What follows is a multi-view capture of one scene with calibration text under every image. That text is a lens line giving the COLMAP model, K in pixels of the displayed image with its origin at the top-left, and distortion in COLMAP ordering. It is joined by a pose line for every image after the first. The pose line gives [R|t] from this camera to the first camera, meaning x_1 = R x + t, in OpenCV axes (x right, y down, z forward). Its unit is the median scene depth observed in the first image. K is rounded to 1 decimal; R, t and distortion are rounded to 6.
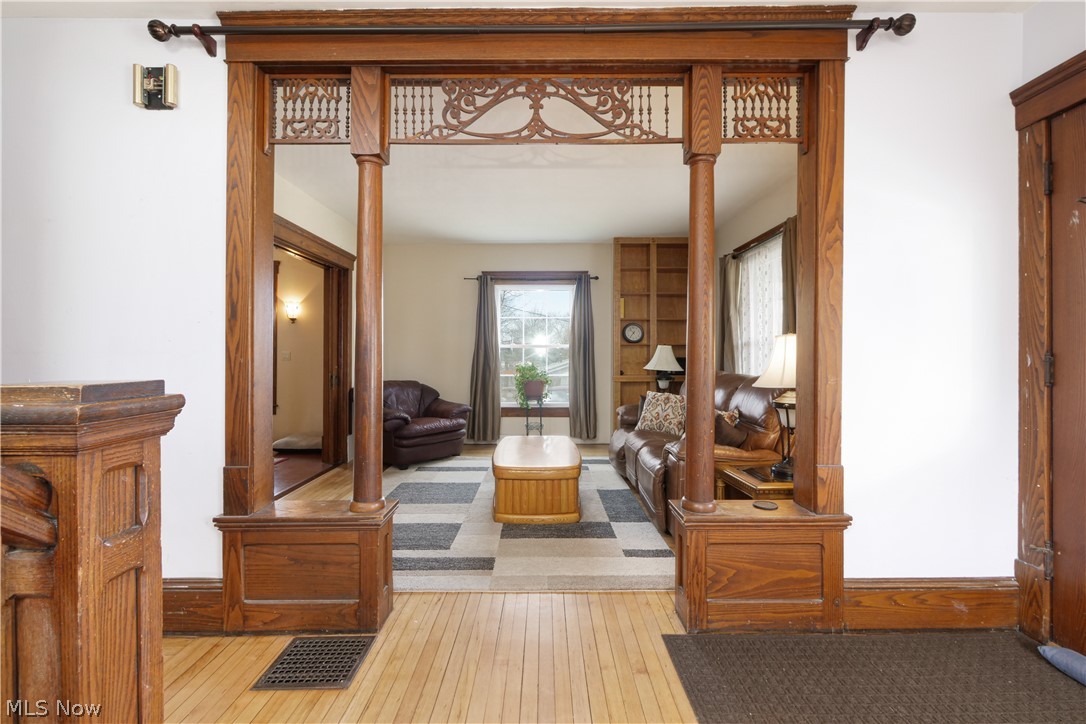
lens RADIAL K [[458.3, 0, 540.6], [0, 458.3, 354.3], [0, 0, 1]] dist [-0.006765, -0.000951]
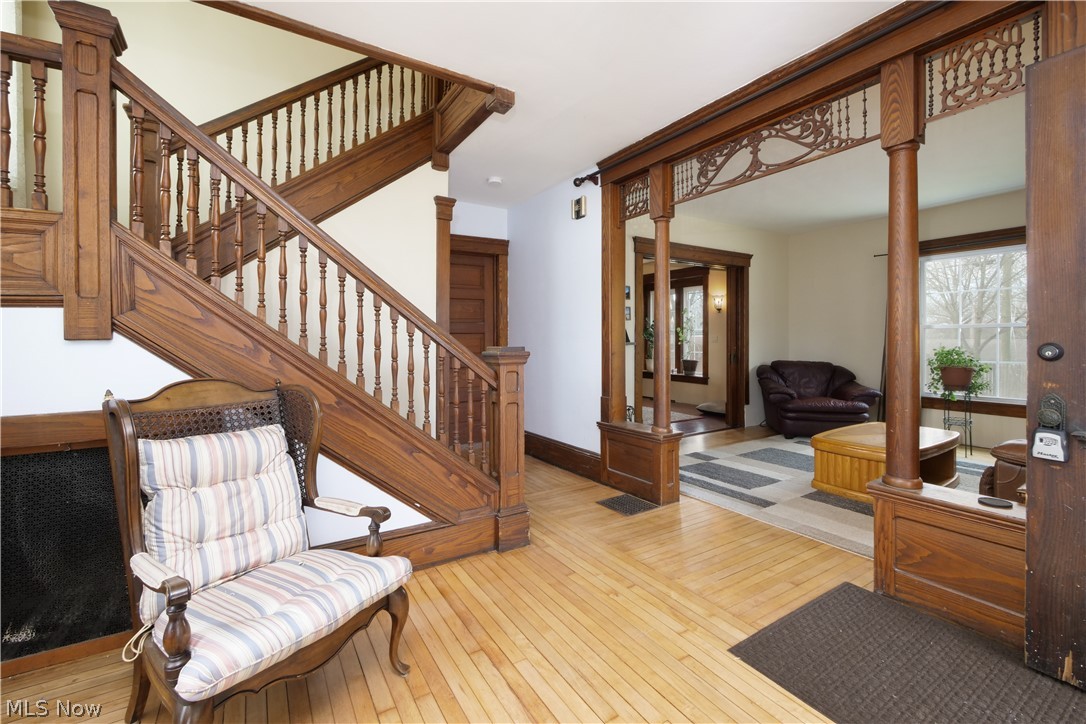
lens RADIAL K [[458.3, 0, 533.8], [0, 458.3, 328.3], [0, 0, 1]] dist [-0.006765, -0.000951]
pose [[0.520698, -0.023213, -0.853425, 0.782500], [0.007645, 0.999717, -0.022528, 0.000167], [0.853707, 0.005206, 0.520728, -0.243839]]
